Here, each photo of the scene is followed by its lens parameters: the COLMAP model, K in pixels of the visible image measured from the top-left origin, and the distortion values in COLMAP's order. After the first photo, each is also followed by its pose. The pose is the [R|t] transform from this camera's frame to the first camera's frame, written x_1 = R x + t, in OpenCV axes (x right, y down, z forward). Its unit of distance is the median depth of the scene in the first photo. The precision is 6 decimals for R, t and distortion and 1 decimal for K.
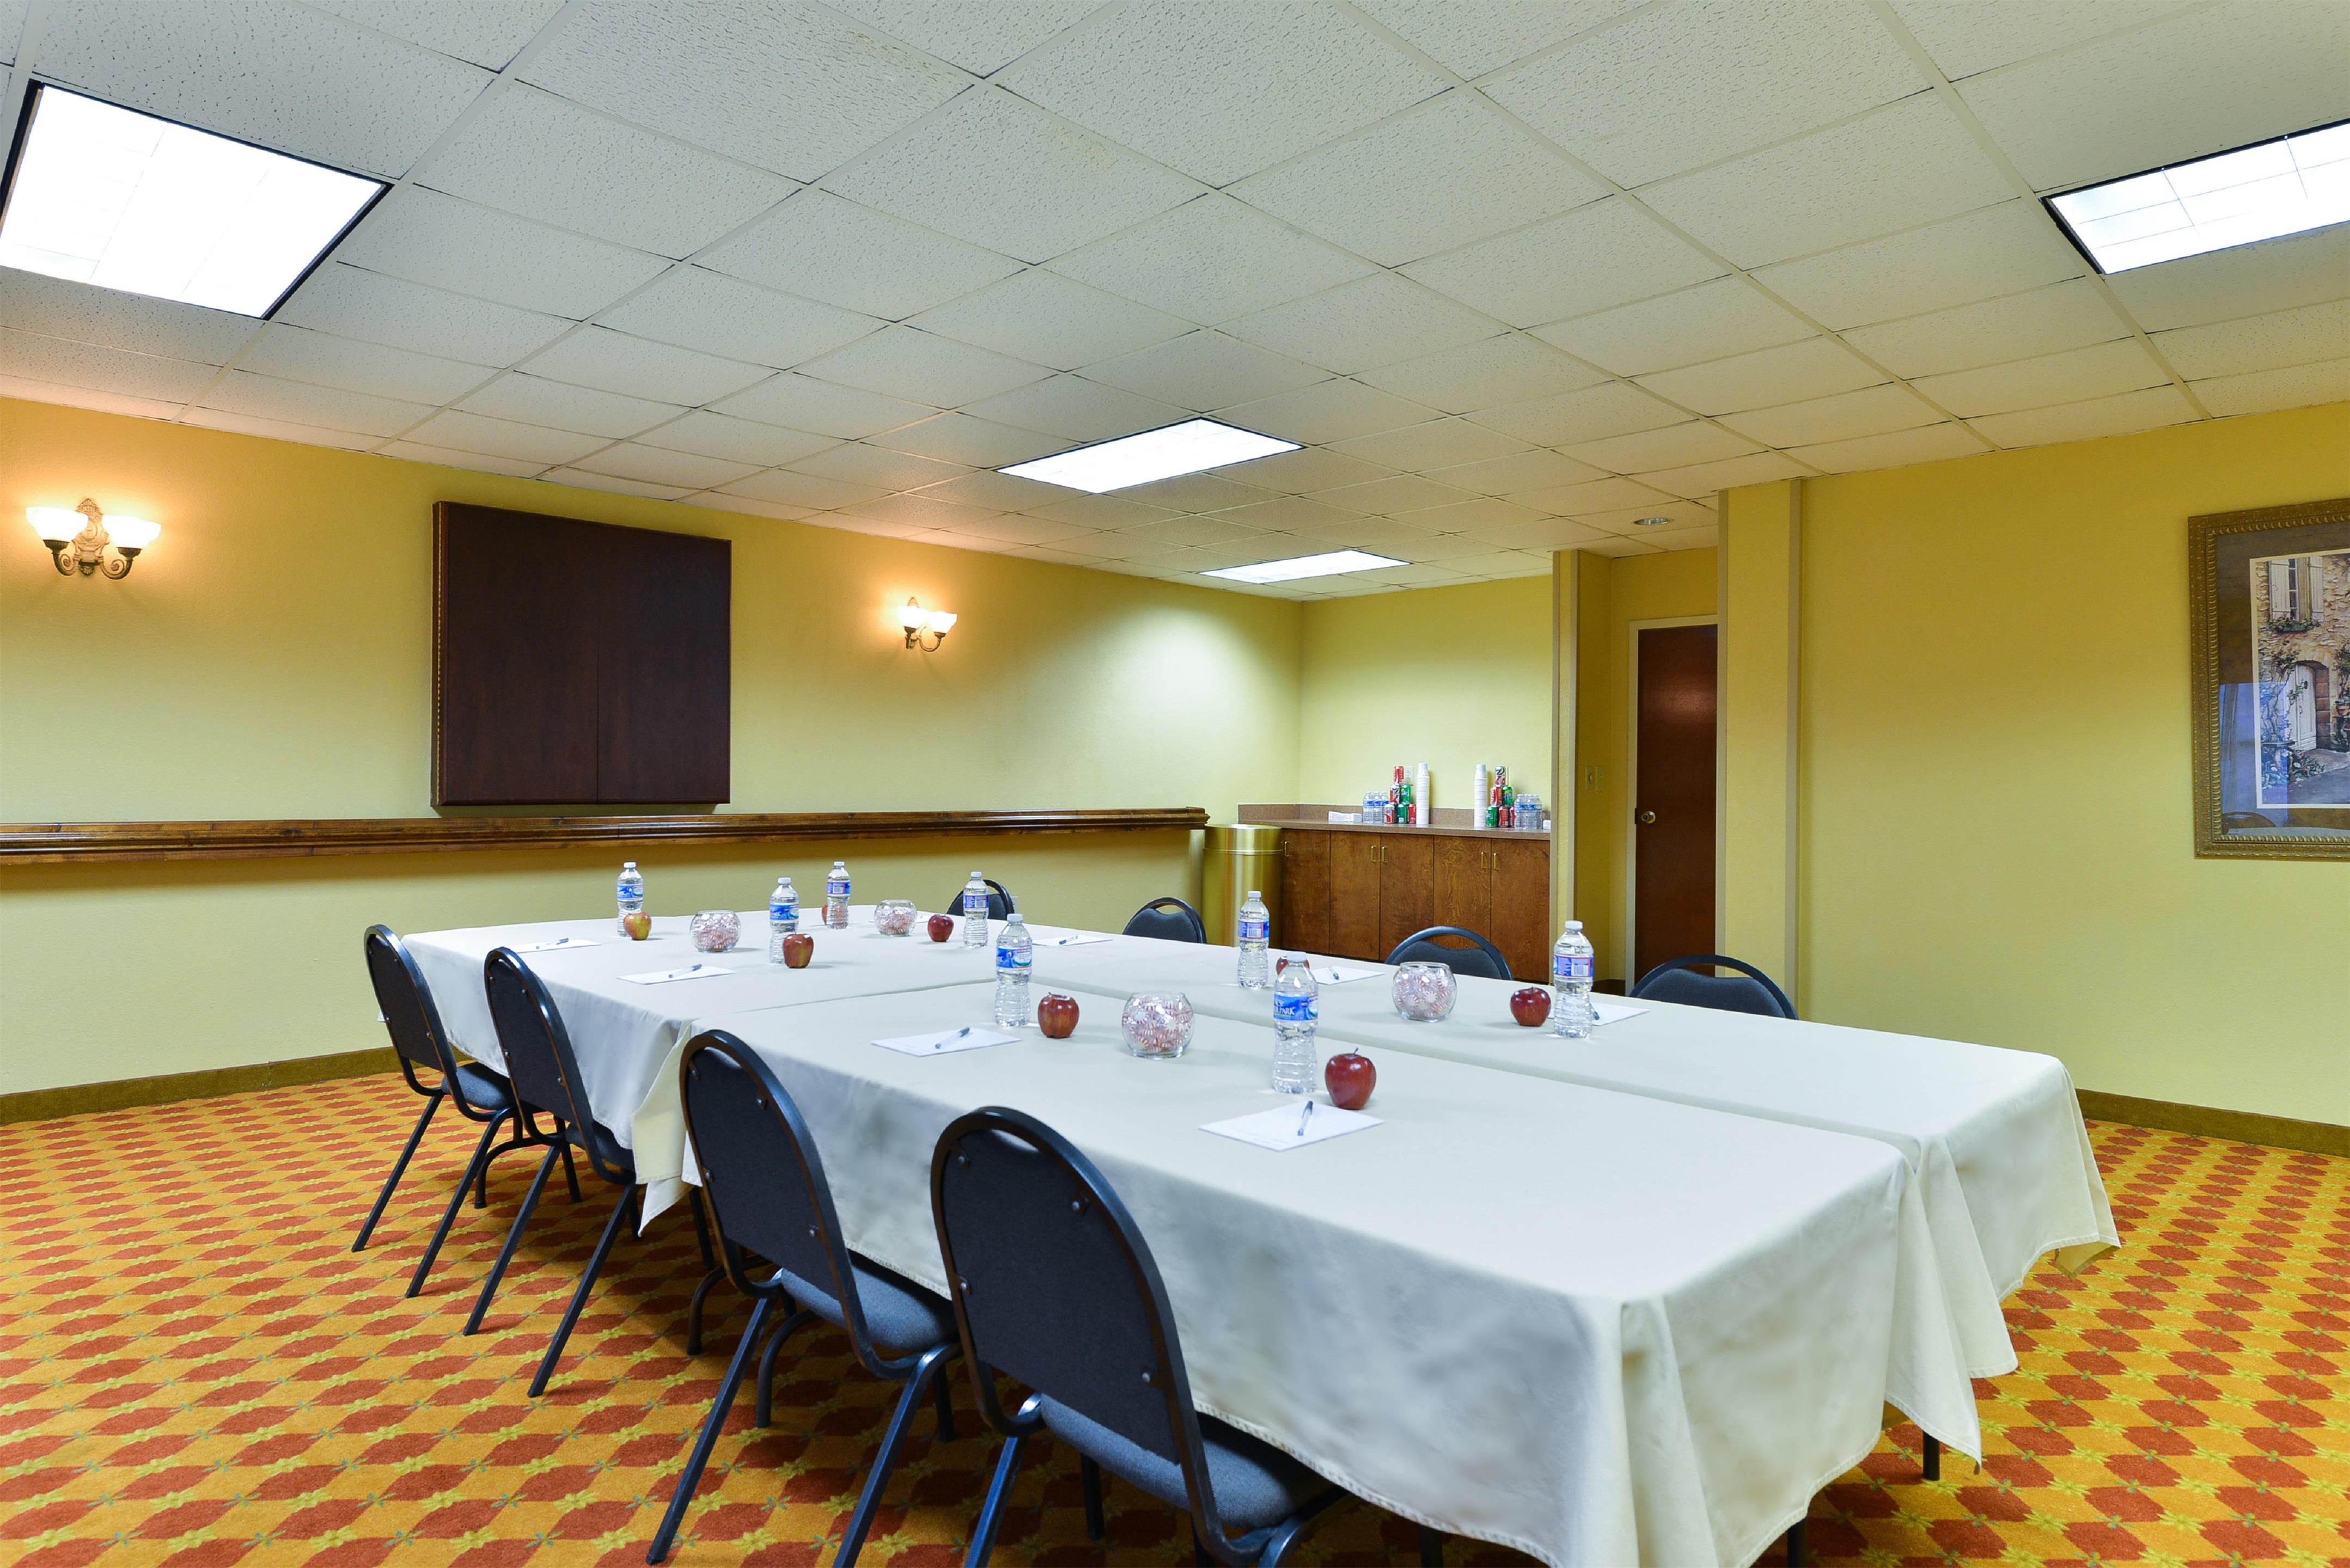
lens RADIAL K [[1317.9, 0, 1176.6], [0, 1317.9, 764.5], [0, 0, 1]] dist [-0.006397, -0.000069]
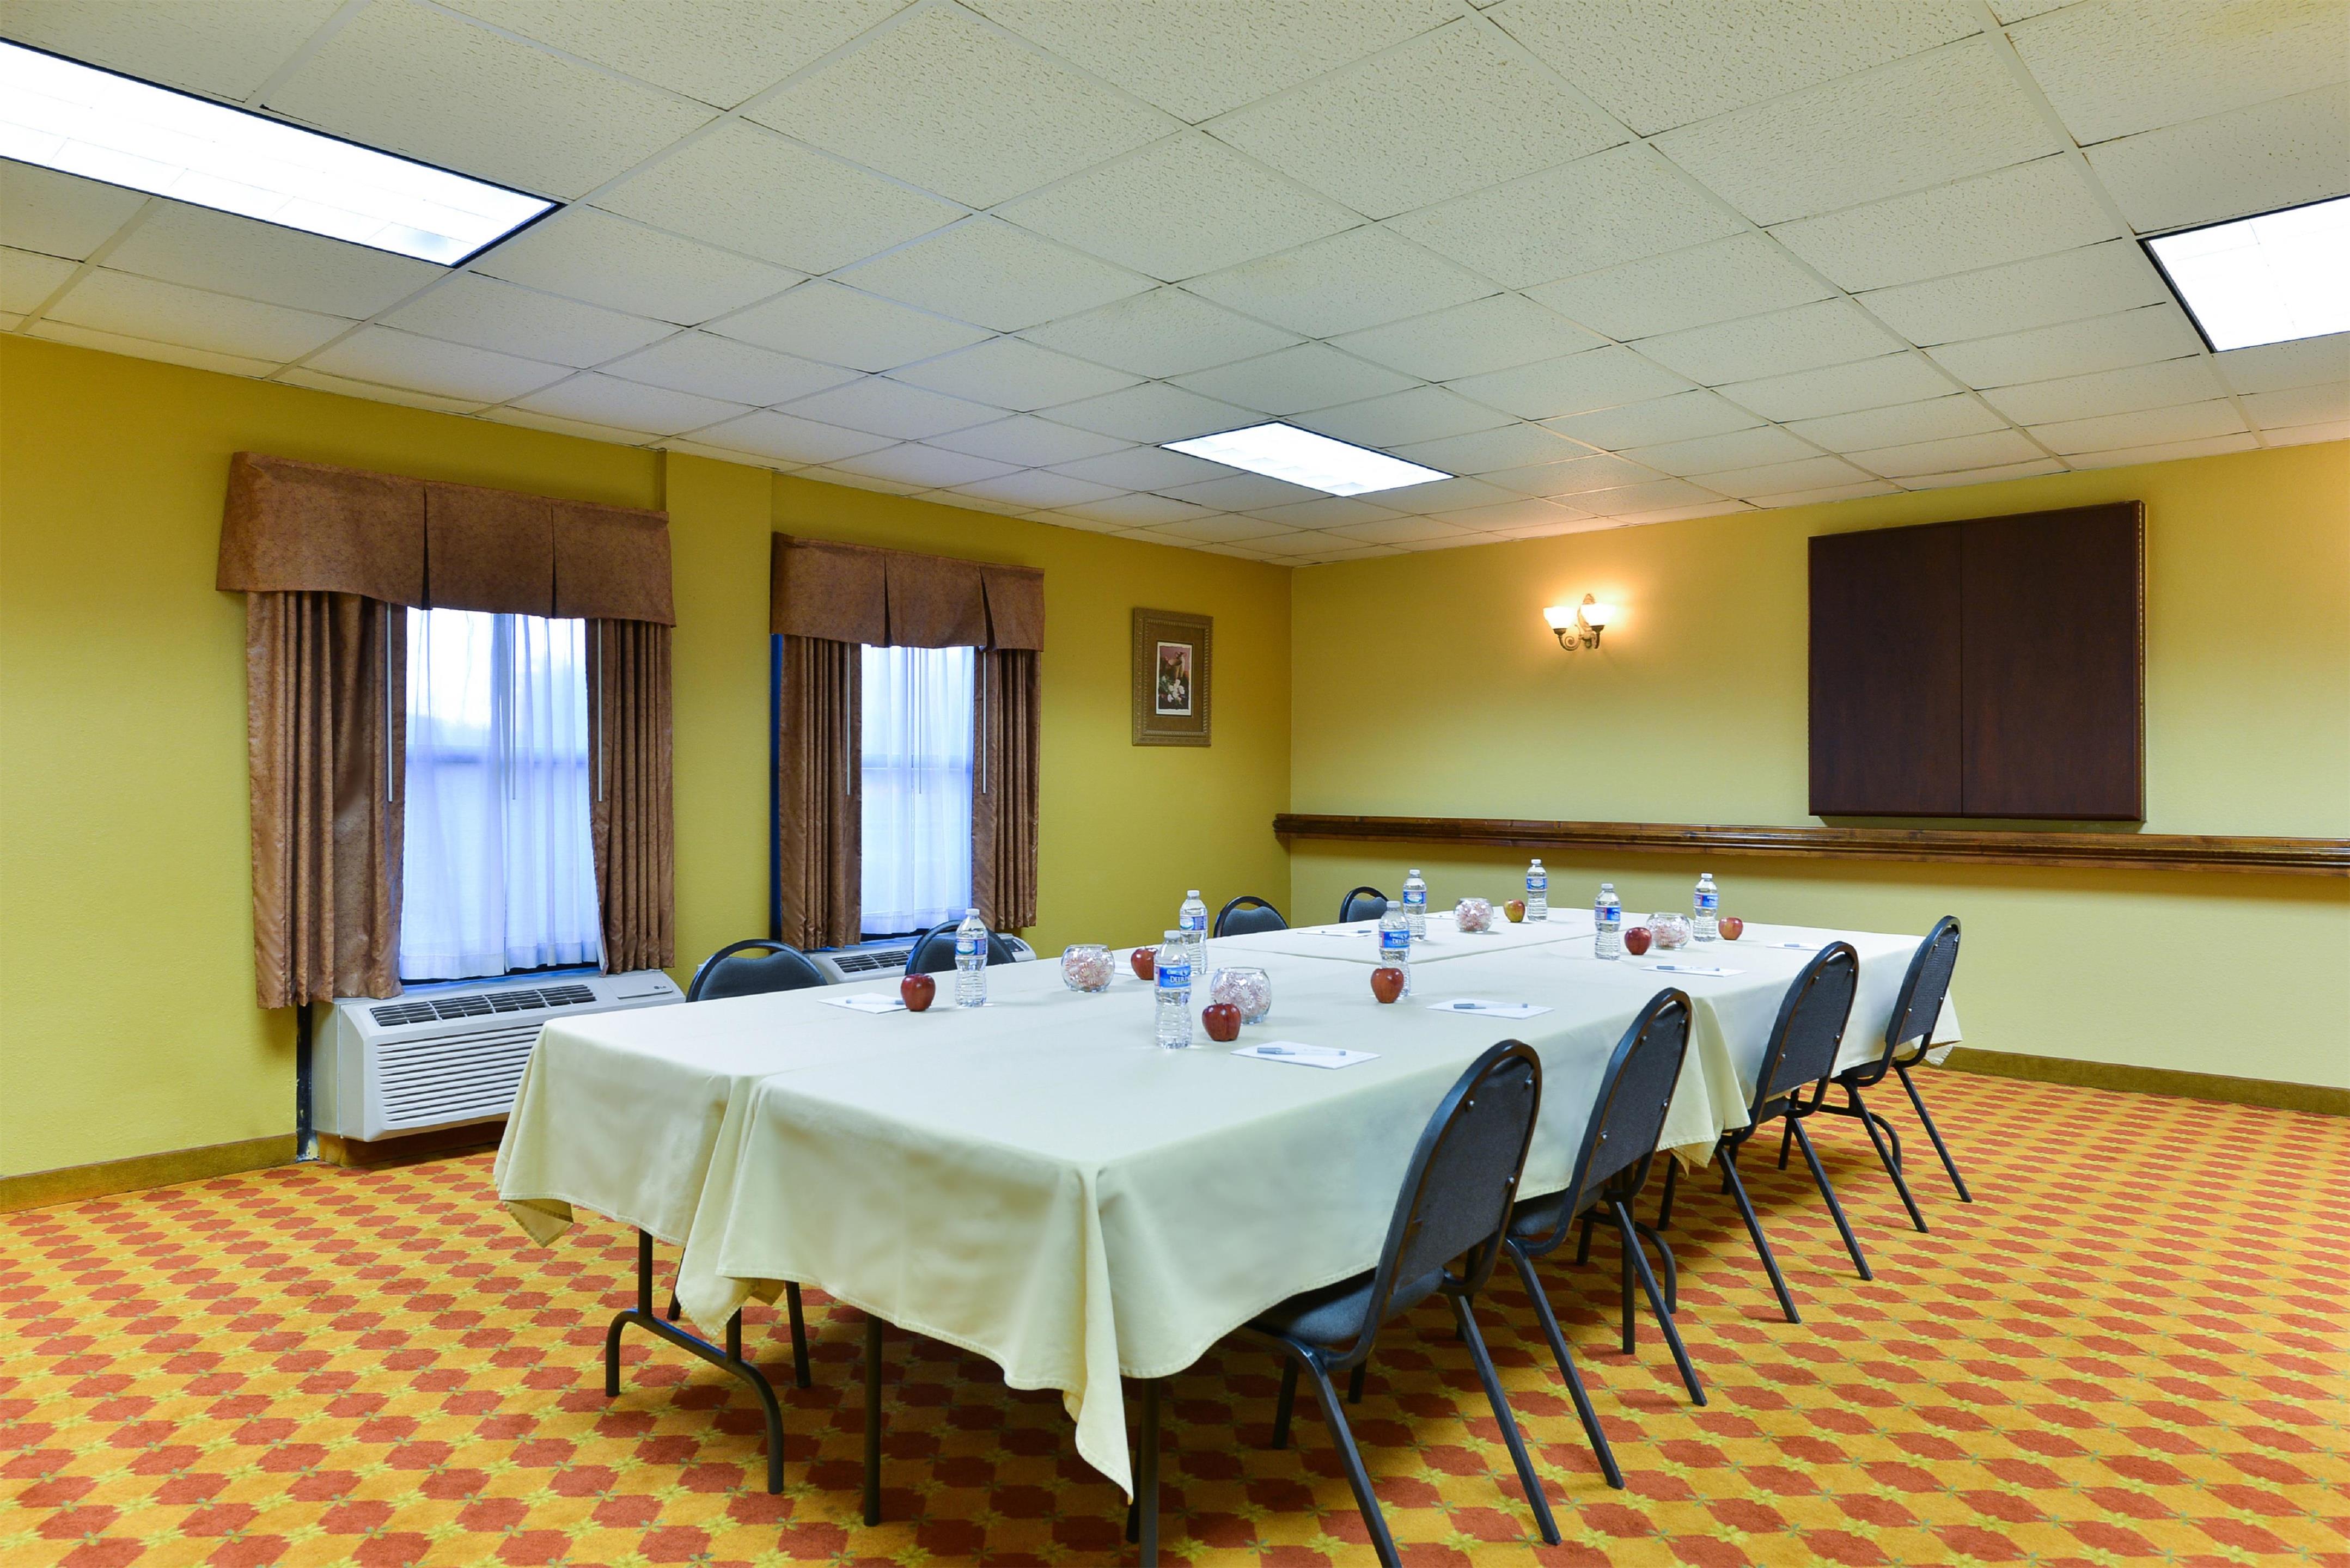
lens RADIAL K [[1440.1, 0, 1173.4], [0, 1440.1, 781.0], [0, 0, 1]] dist [0.008560, -0.001503]
pose [[0.043337, -0.006963, -0.999036, 0.529715], [0.010332, 0.999925, -0.006521, 0.004247], [0.999007, -0.010040, 0.043405, 0.357890]]
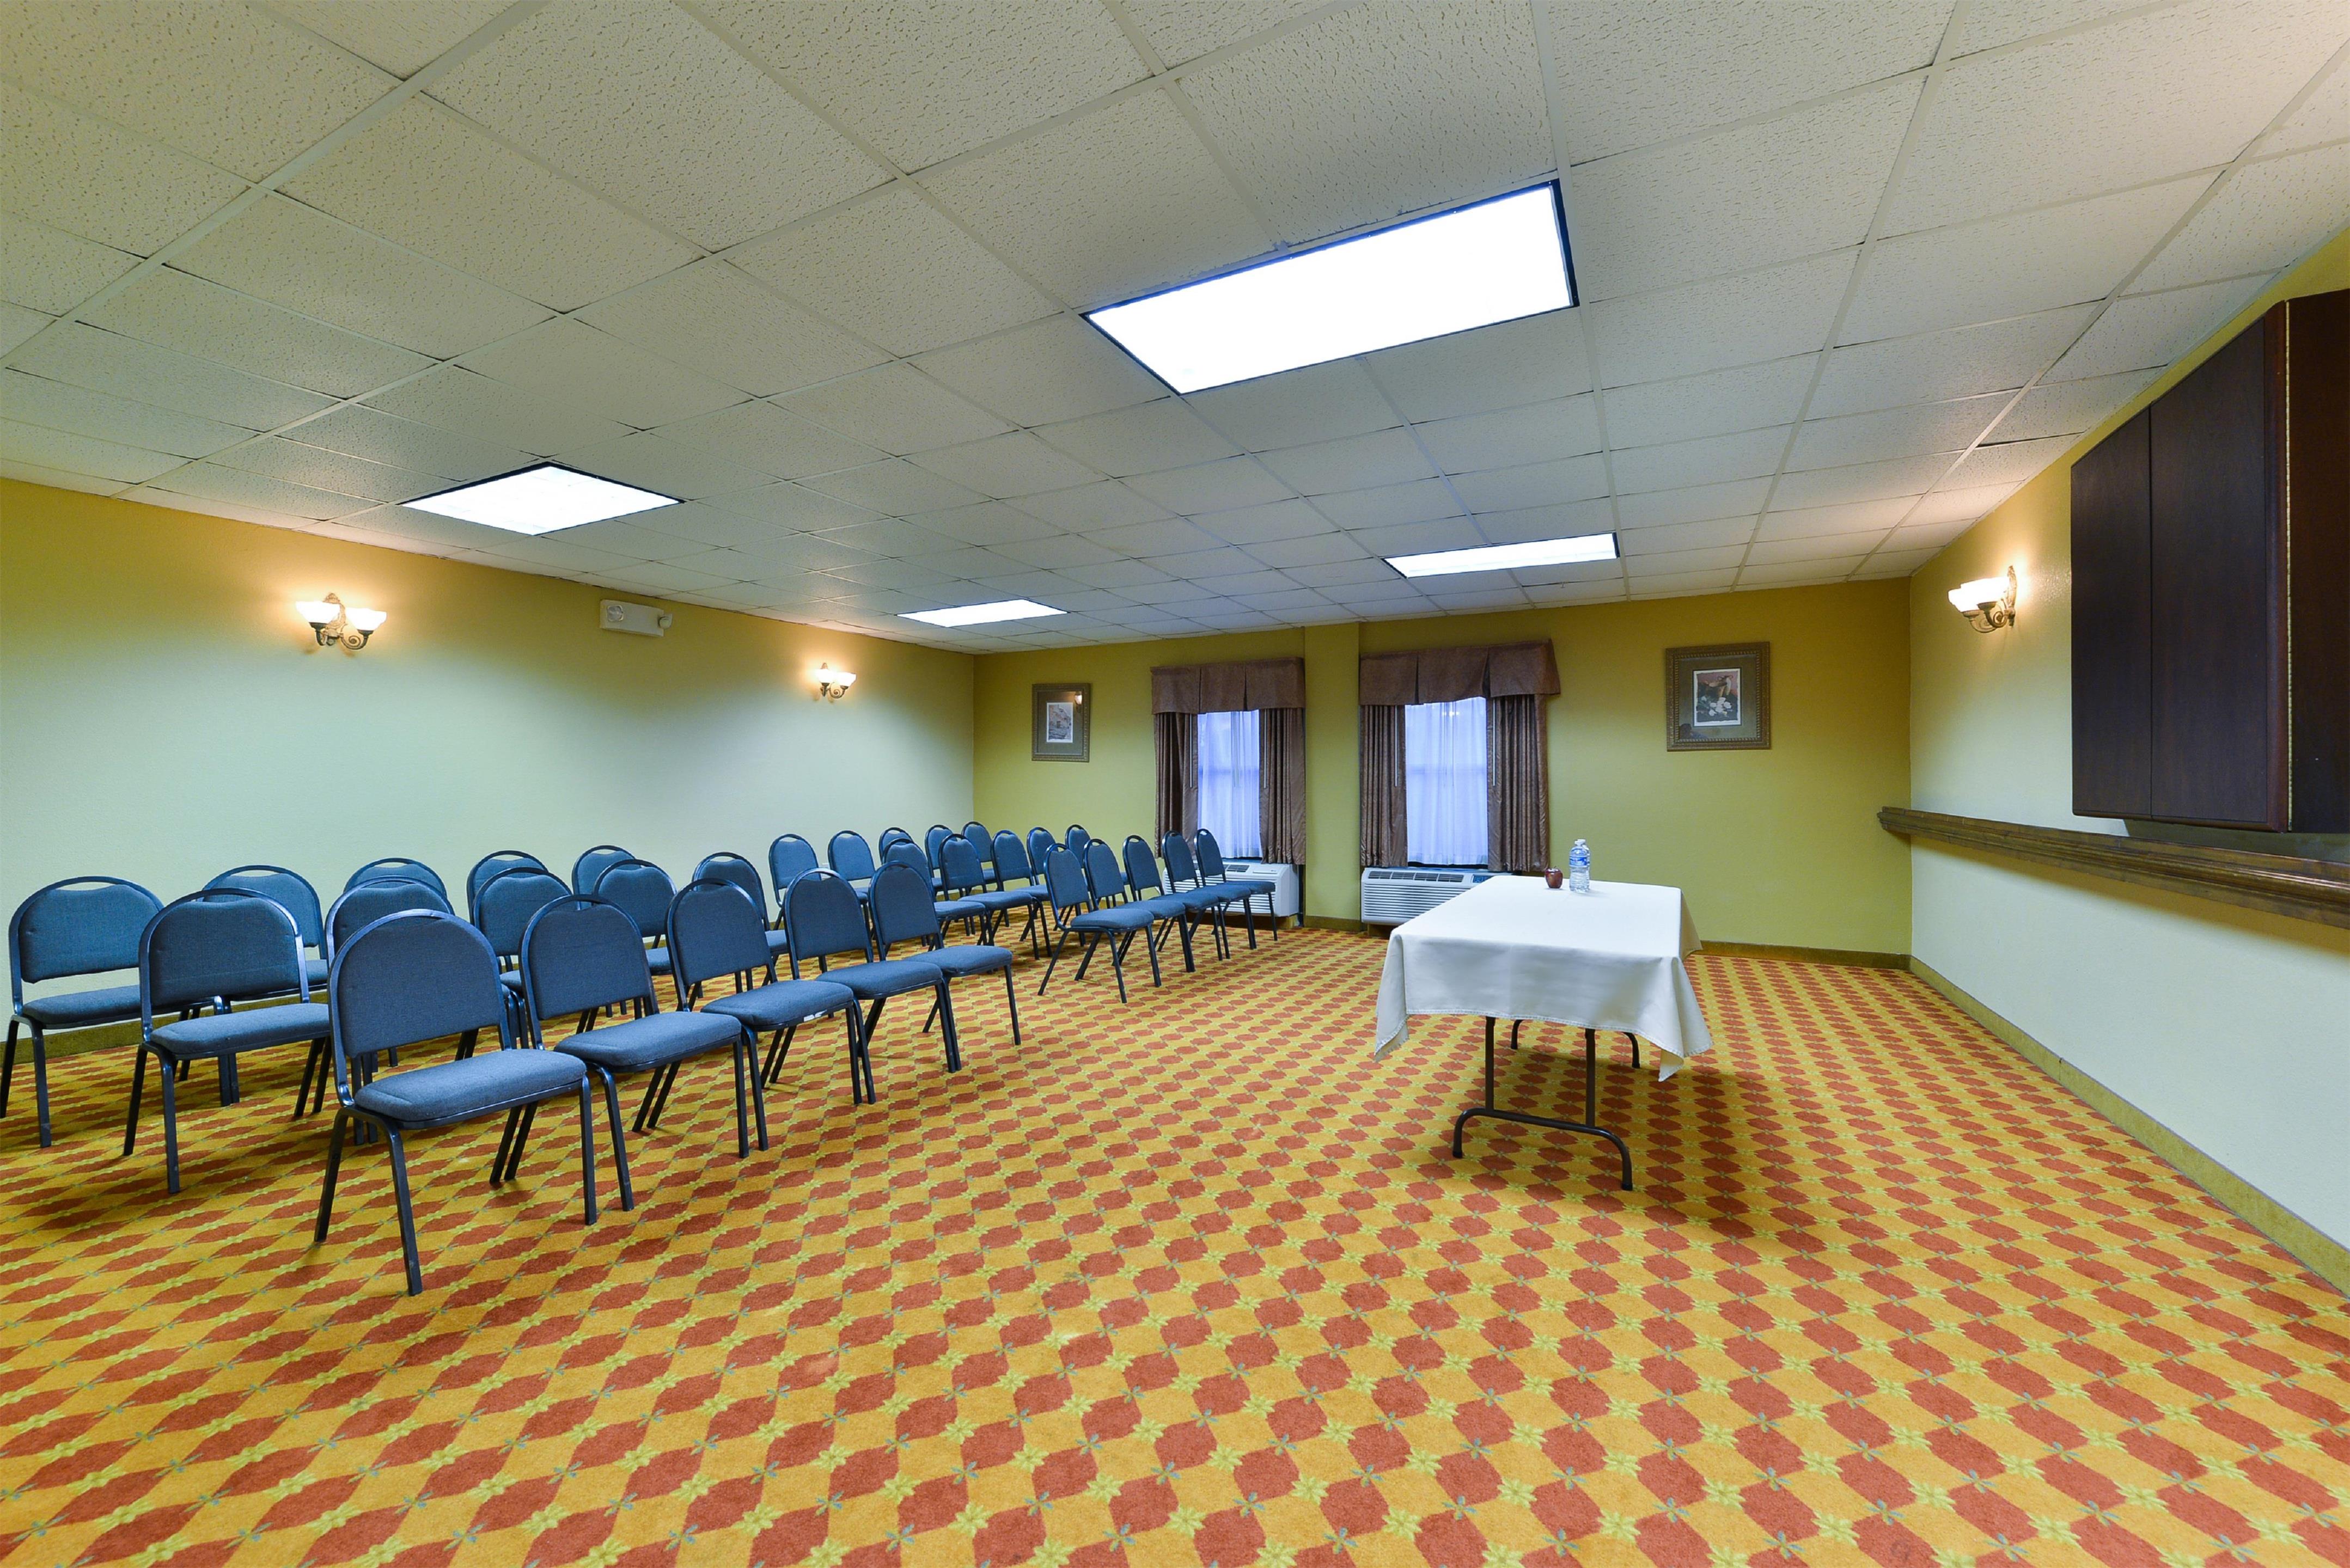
lens RADIAL K [[929.5, 0, 1184.6], [0, 929.5, 765.4], [0, 0, 1]] dist [-0.000846, 0.000252]
pose [[-0.950780, -0.009969, -0.309707, 0.158163], [0.000292, 0.999453, -0.033069, 0.016003], [0.309867, -0.031531, -0.950257, 1.200215]]
